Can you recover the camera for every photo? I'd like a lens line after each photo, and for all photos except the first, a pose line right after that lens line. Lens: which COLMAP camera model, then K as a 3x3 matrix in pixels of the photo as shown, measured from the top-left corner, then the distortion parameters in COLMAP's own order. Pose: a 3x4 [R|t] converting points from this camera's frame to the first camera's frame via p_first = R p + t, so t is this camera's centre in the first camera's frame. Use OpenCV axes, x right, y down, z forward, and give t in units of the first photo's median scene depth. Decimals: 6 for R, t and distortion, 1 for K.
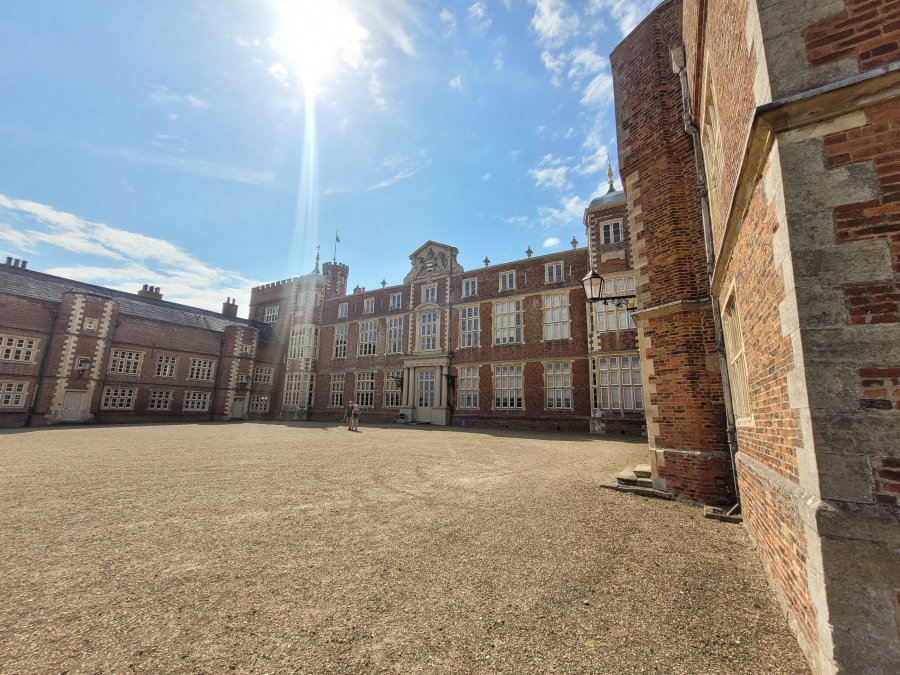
lens RADIAL K [[377.5, 0, 450.4], [0, 377.5, 340.6], [0, 0, 1]] dist [0.011529, 0.000072]
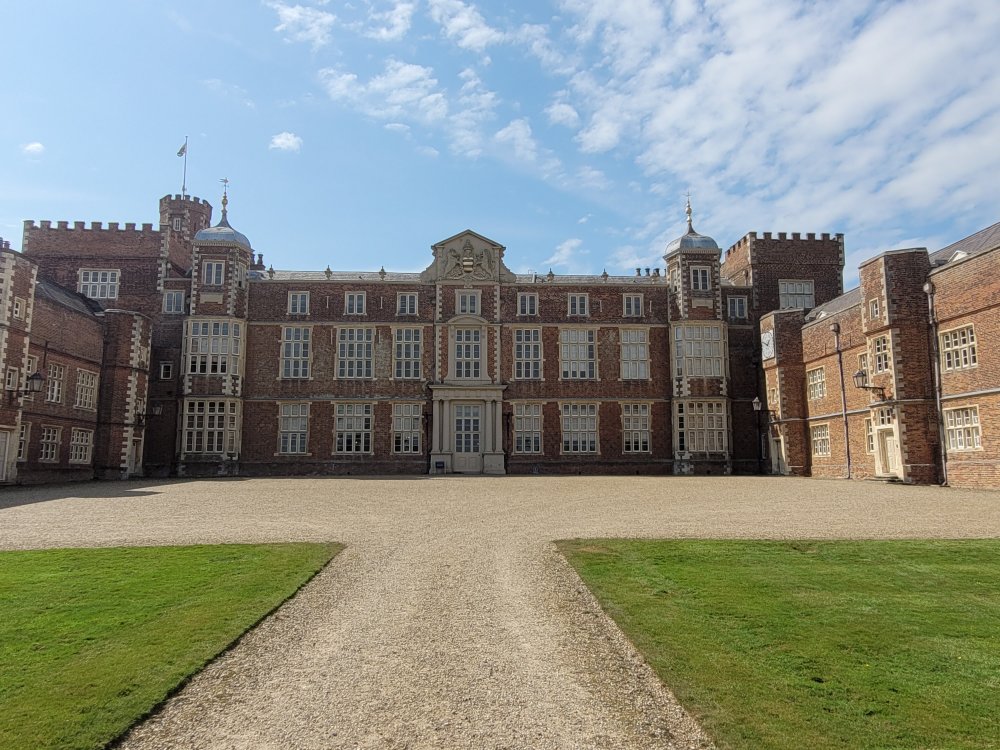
lens RADIAL K [[730.7, 0, 500.0], [0, 730.7, 373.7], [0, 0, 1]] dist [-0.005551, -0.000930]
pose [[0.818727, 0.052783, 0.571752, -0.899220], [-0.087653, 0.995584, 0.033605, -0.041500], [-0.567453, -0.077628, 0.819738, -0.255588]]
